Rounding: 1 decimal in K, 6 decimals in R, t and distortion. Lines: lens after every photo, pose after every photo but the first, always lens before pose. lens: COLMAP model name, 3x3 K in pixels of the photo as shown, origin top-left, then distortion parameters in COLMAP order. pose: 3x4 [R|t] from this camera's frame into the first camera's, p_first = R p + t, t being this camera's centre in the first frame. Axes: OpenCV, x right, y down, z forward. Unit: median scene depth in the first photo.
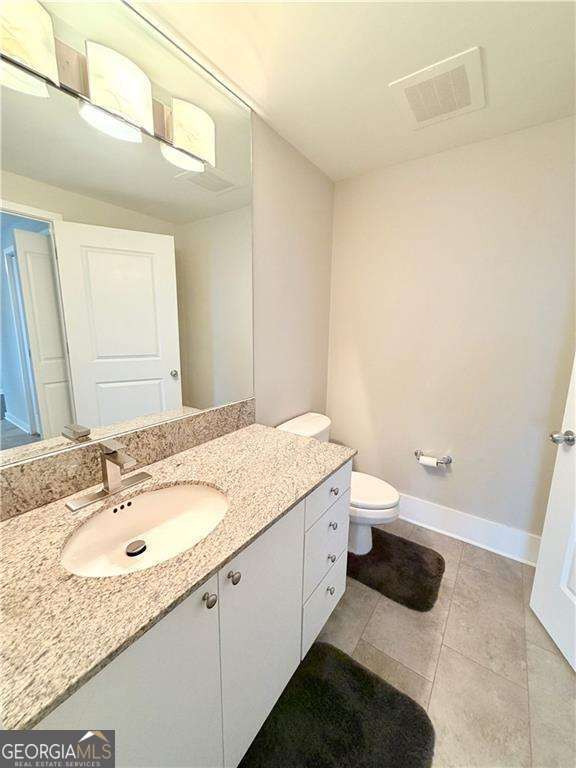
lens RADIAL K [[309.0, 0, 285.6], [0, 309.0, 382.4], [0, 0, 1]] dist [0.000321, 0.000227]
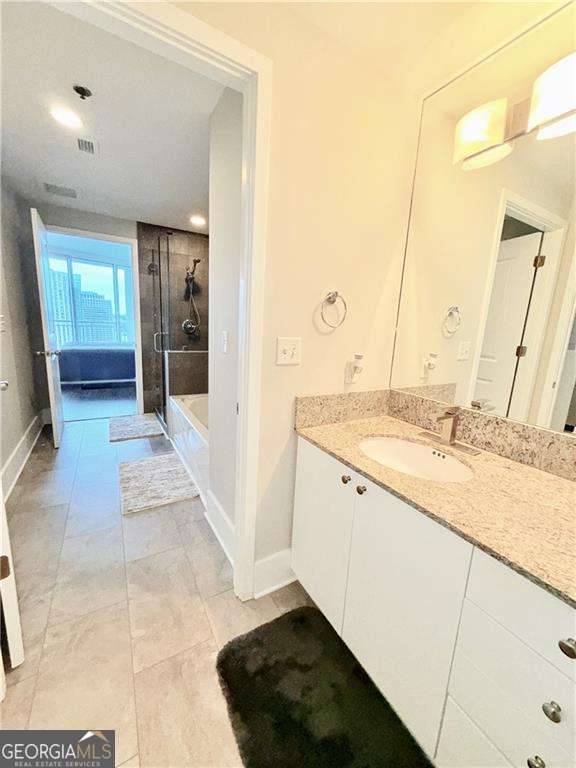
lens RADIAL K [[309.0, 0, 287.8], [0, 309.0, 383.7], [0, 0, 1]] dist [0.000321, 0.000227]
pose [[-0.409964, 0.144699, -0.900551, 0.735305], [-0.222740, 0.941560, 0.252688, -0.059126], [0.884486, 0.304182, -0.353776, 0.675037]]
